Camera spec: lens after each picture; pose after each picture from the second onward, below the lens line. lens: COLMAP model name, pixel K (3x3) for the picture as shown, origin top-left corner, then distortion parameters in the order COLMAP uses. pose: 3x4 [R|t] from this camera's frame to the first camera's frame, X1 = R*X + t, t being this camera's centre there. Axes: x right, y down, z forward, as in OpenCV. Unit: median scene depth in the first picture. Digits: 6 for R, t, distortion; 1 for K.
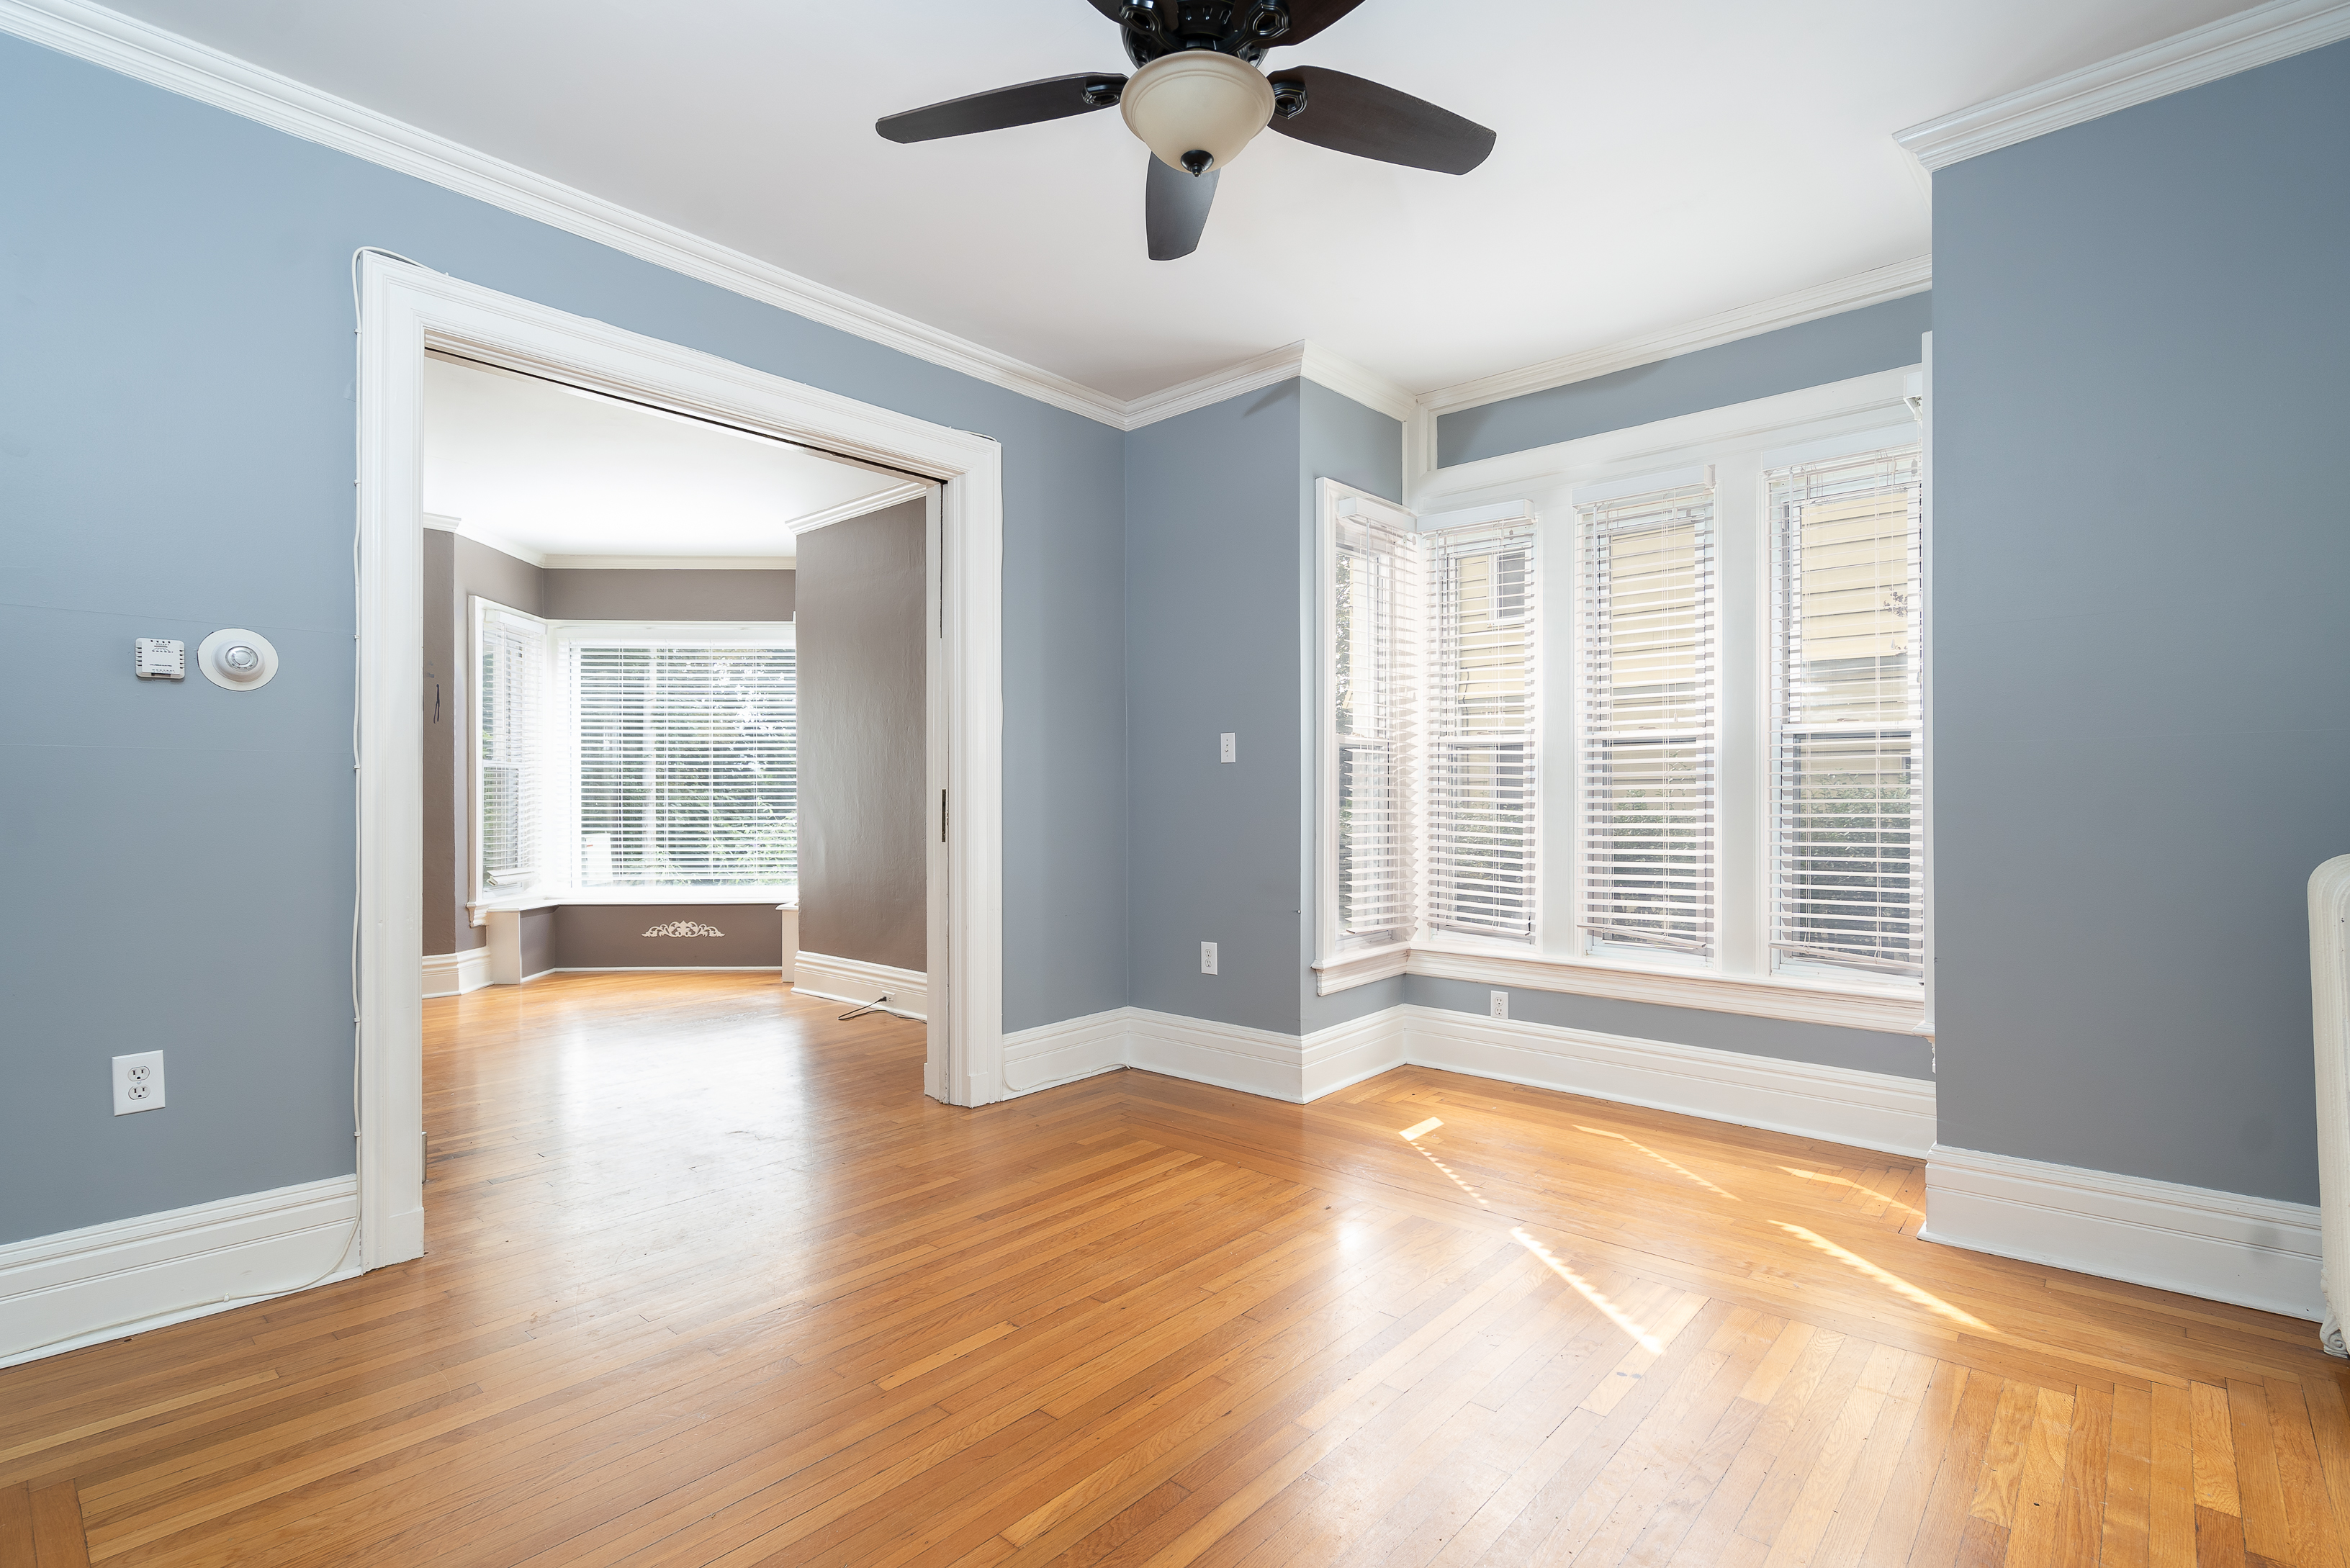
lens RADIAL K [[1080.5, 0, 1175.3], [0, 1080.5, 786.0], [0, 0, 1]] dist [-0.002103, 0.003852]
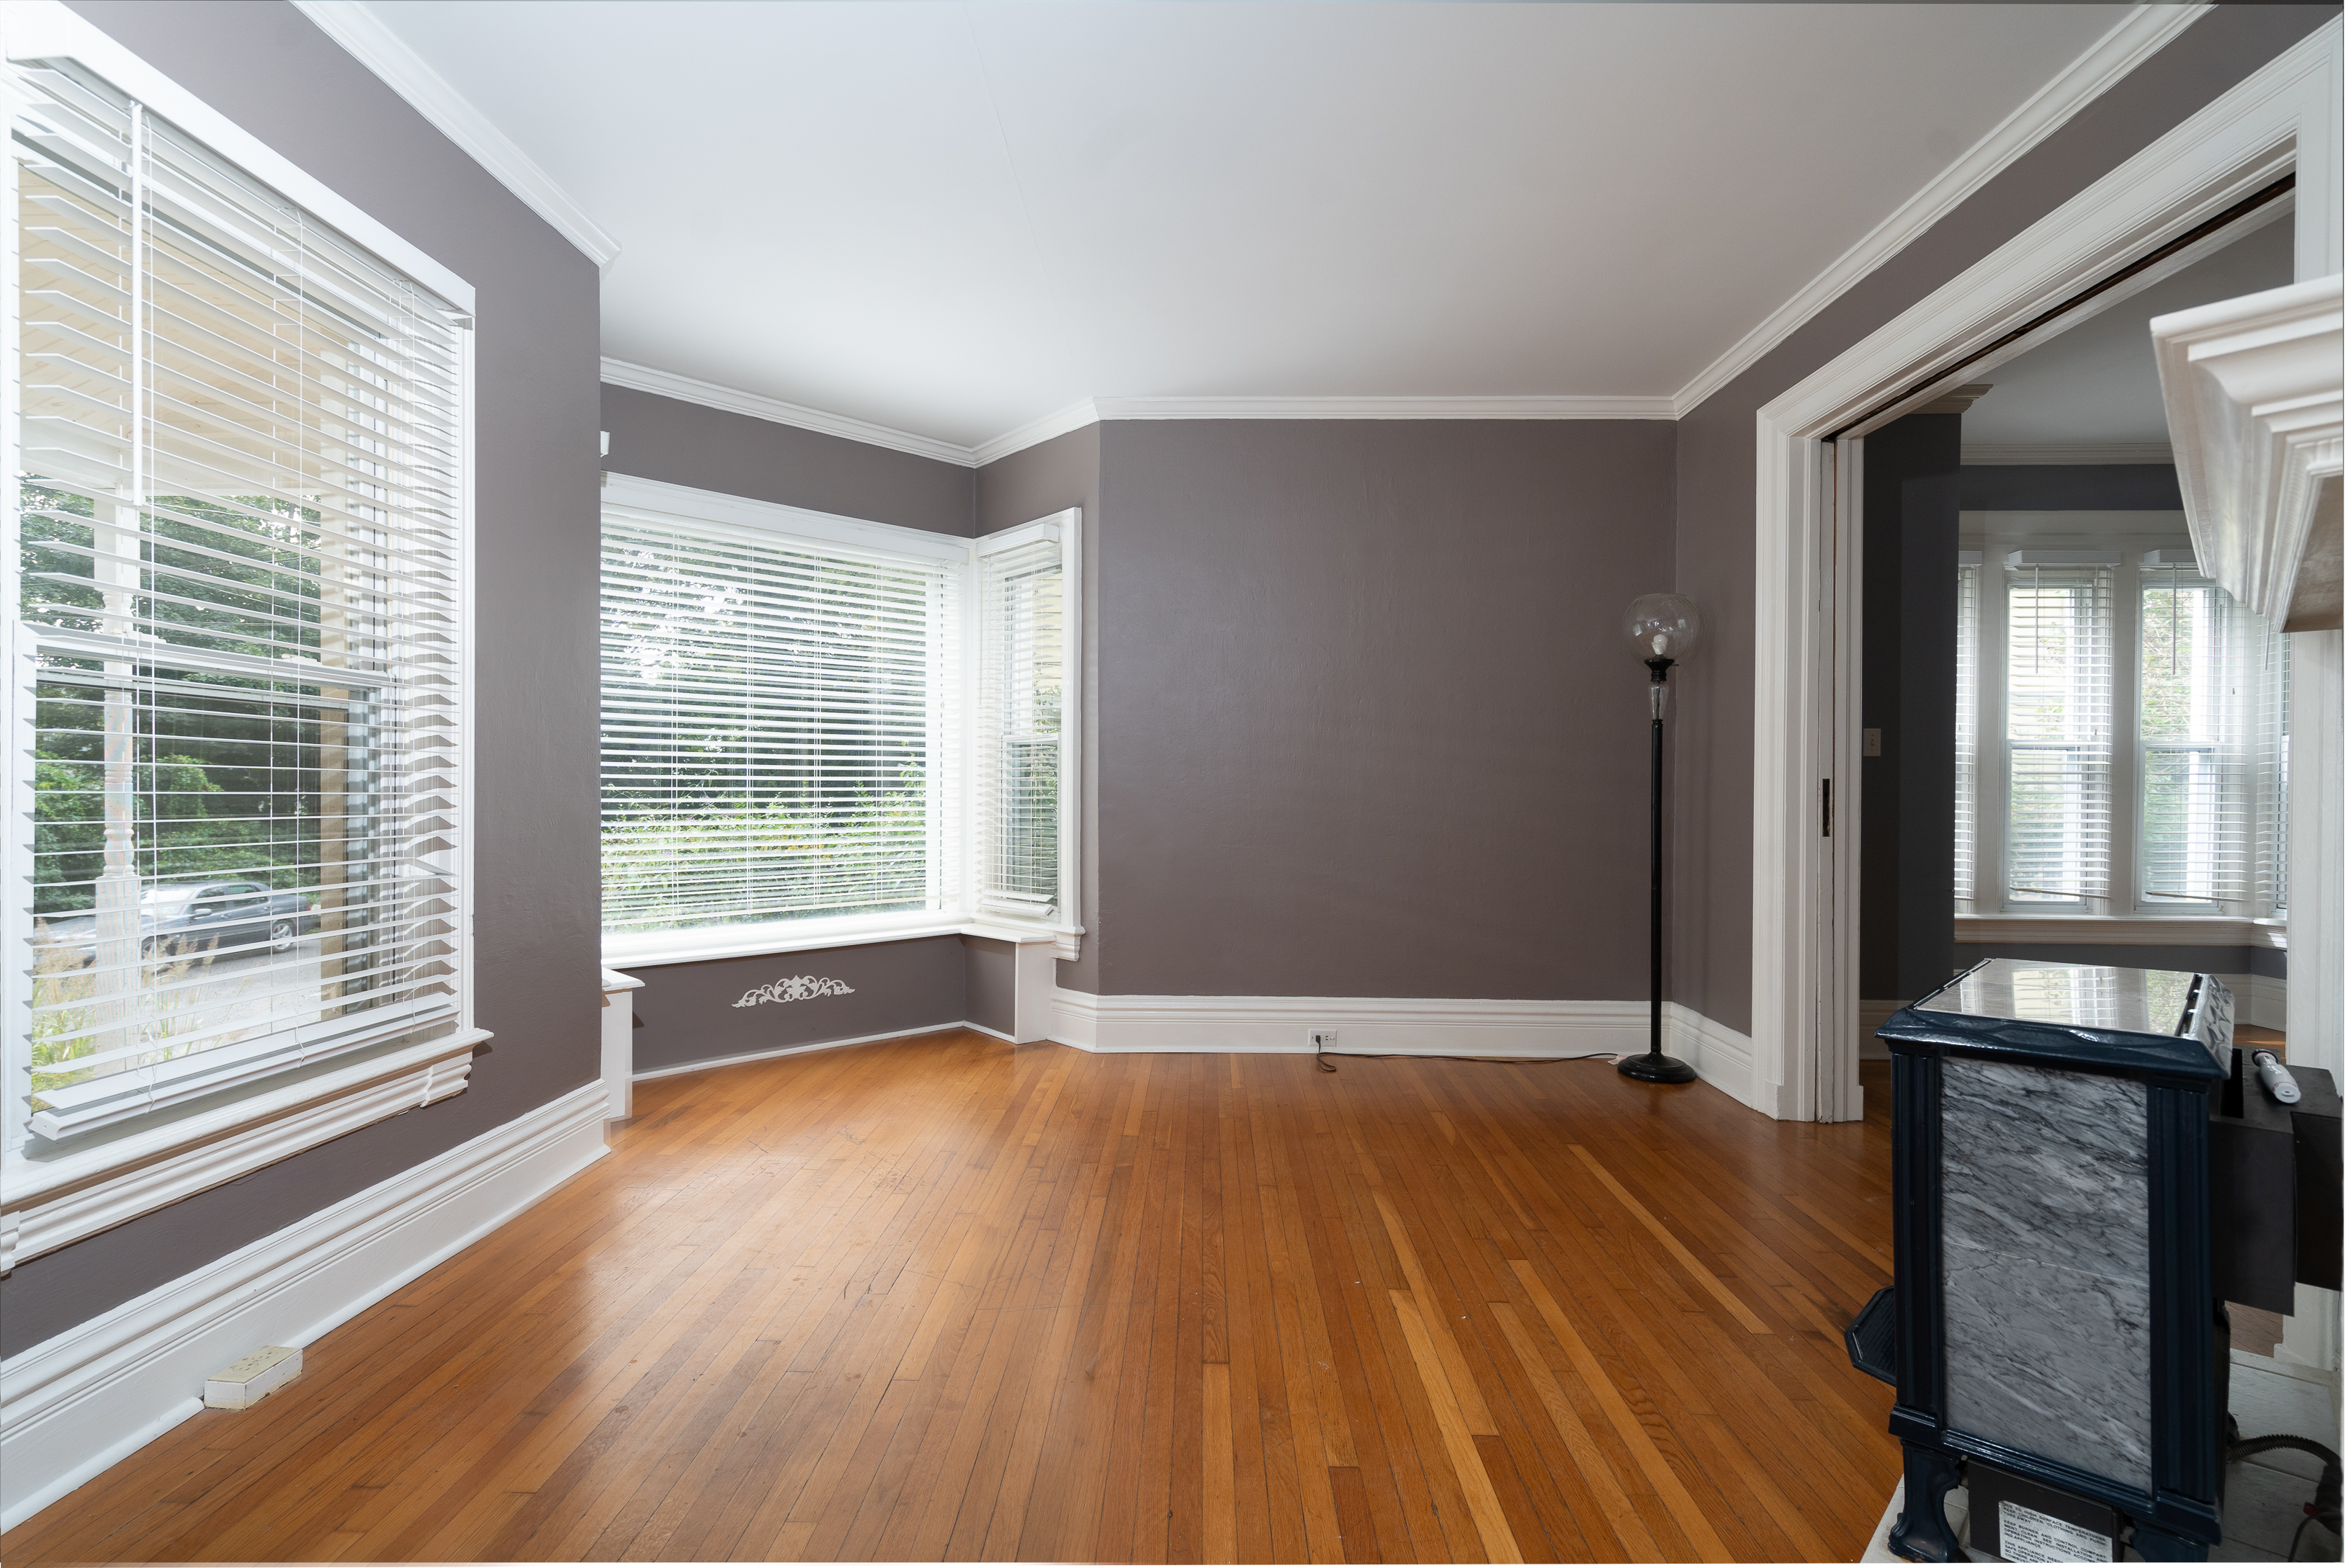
lens RADIAL K [[1081.0, 0, 1177.1], [0, 1081.0, 798.4], [0, 0, 1]] dist [-0.002103, 0.003852]
pose [[0.759344, 0.013412, 0.650551, -0.703004], [-0.015163, 0.999881, -0.002915, 0.017798], [-0.650513, -0.007651, 0.759457, 0.365691]]
